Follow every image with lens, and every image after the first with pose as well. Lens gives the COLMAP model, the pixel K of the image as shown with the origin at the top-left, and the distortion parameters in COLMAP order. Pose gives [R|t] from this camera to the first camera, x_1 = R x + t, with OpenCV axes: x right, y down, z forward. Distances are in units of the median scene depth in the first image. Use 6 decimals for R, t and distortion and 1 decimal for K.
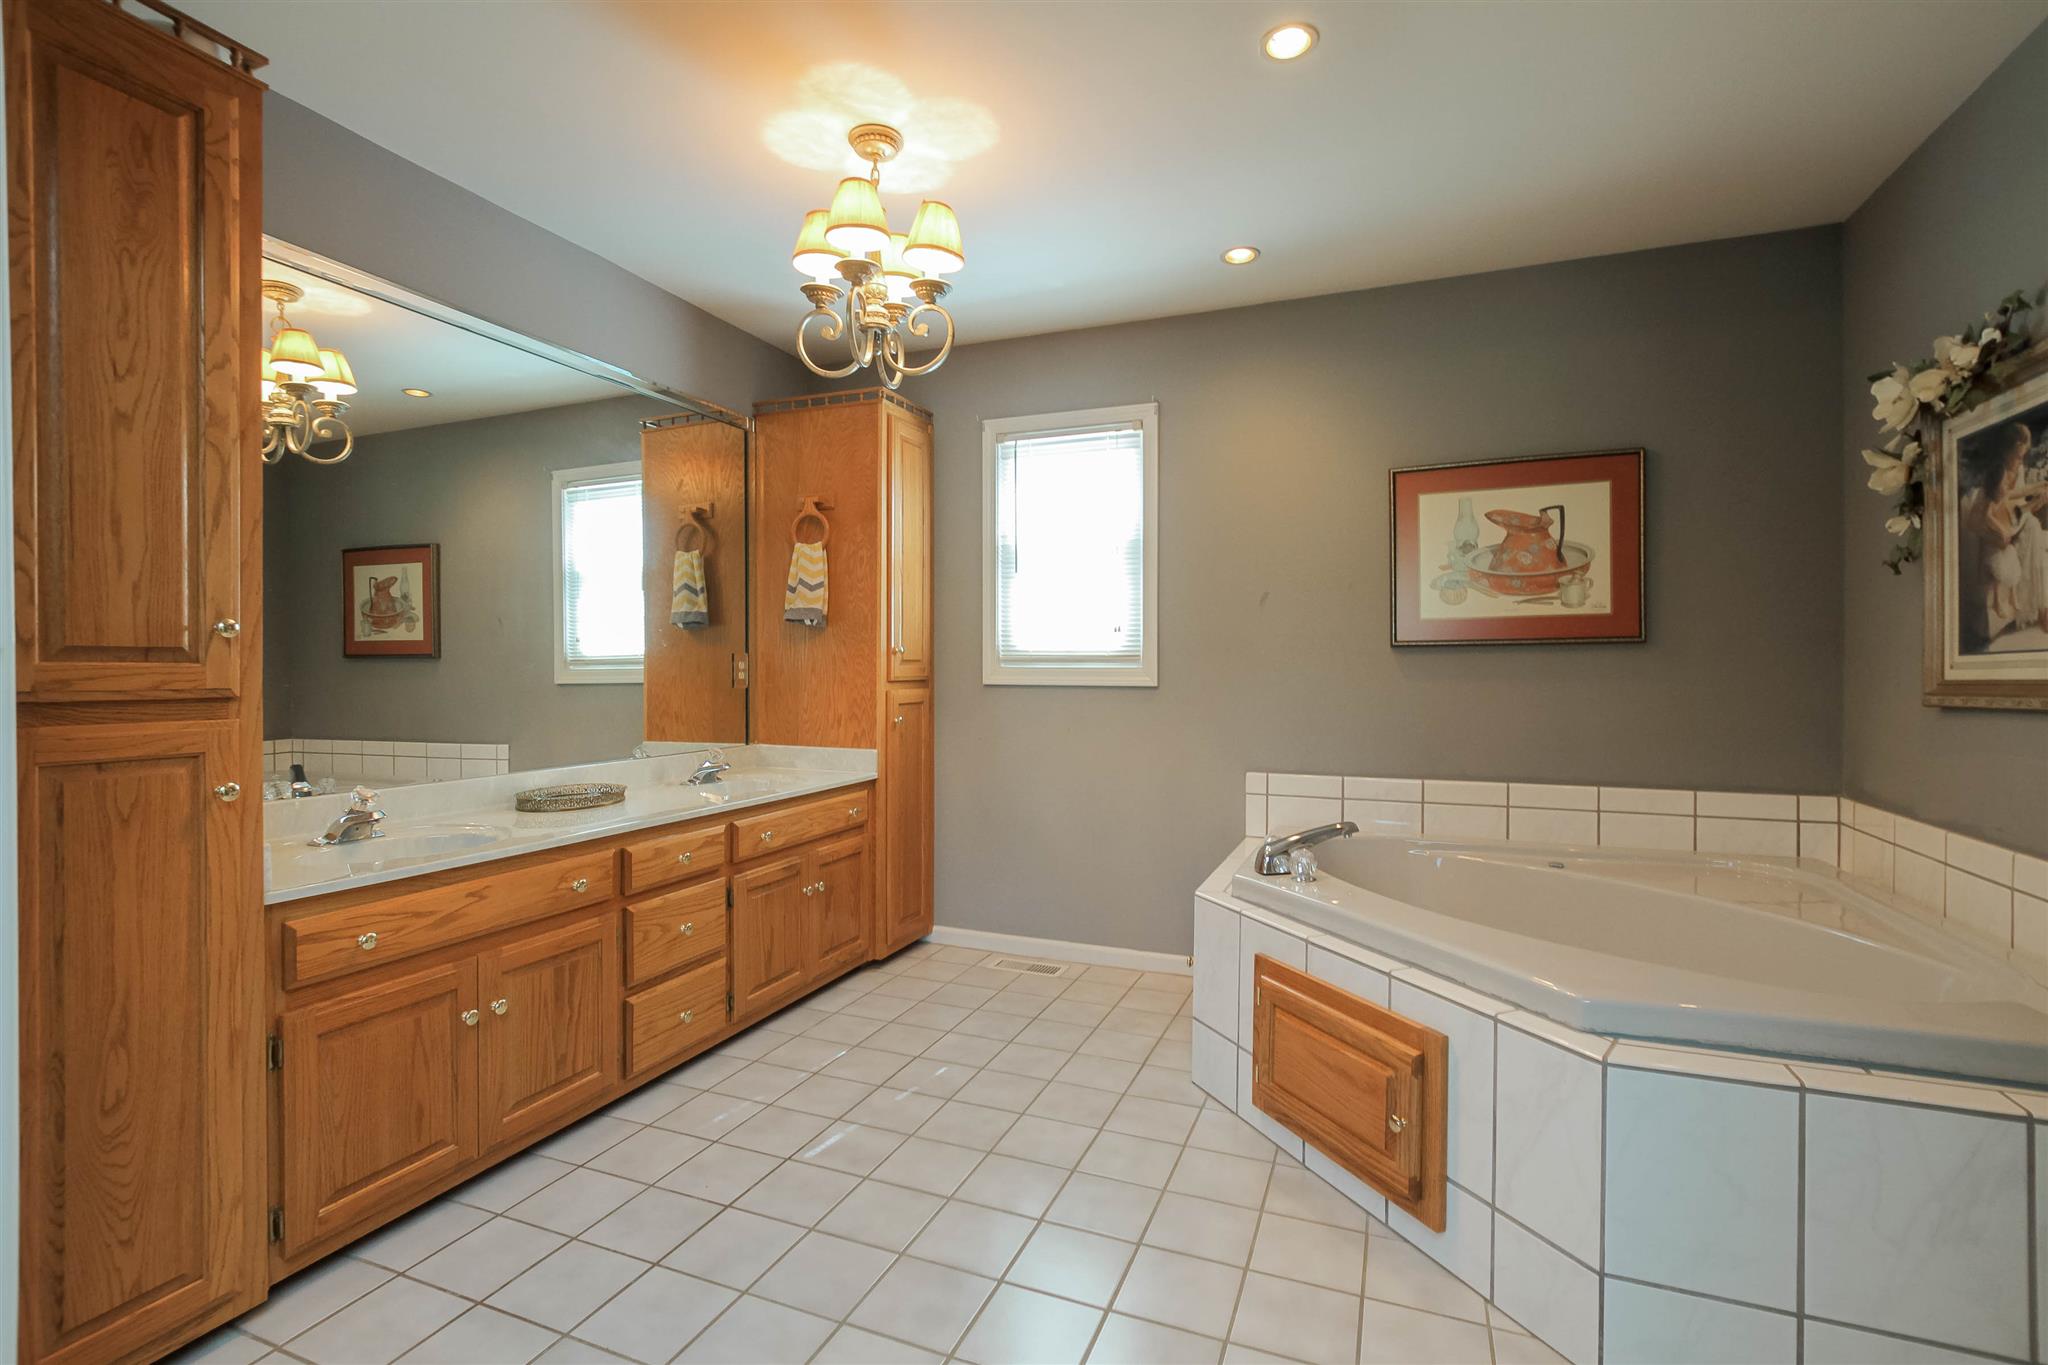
lens RADIAL K [[954.8, 0, 1019.4], [0, 954.8, 655.0], [0, 0, 1]] dist [-0.001392, 0.000835]
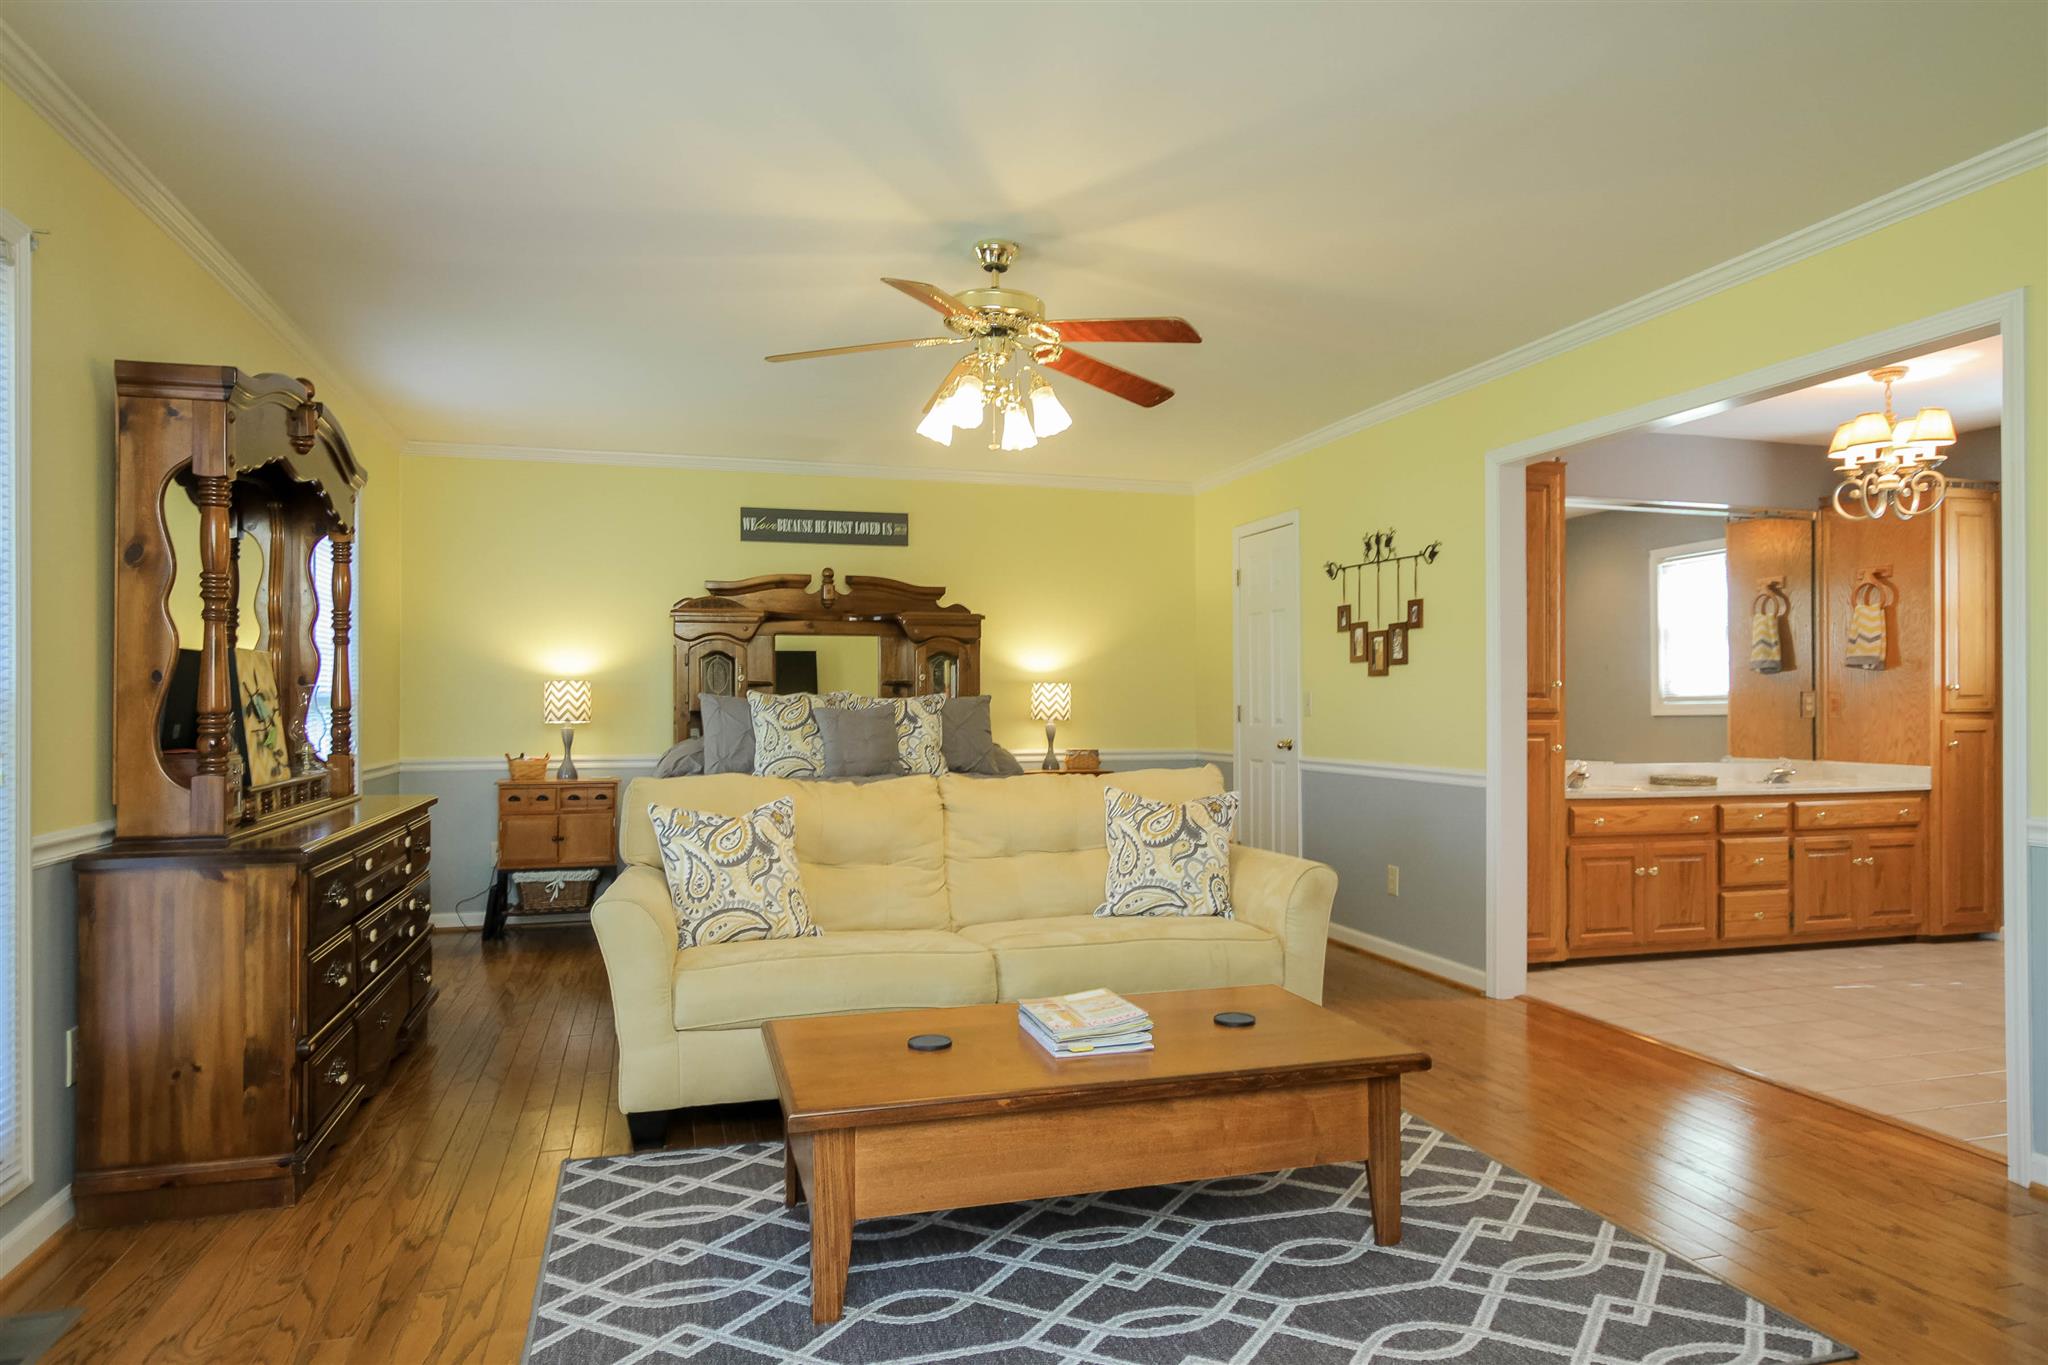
lens RADIAL K [[1205.1, 0, 1015.9], [0, 1205.1, 716.4], [0, 0, 1]] dist [0.000324, 0.002388]
pose [[0.621728, 0.006662, -0.783205, 0.345708], [0.010121, 0.999812, 0.016540, -0.005331], [0.783168, -0.018210, 0.621543, -0.929056]]
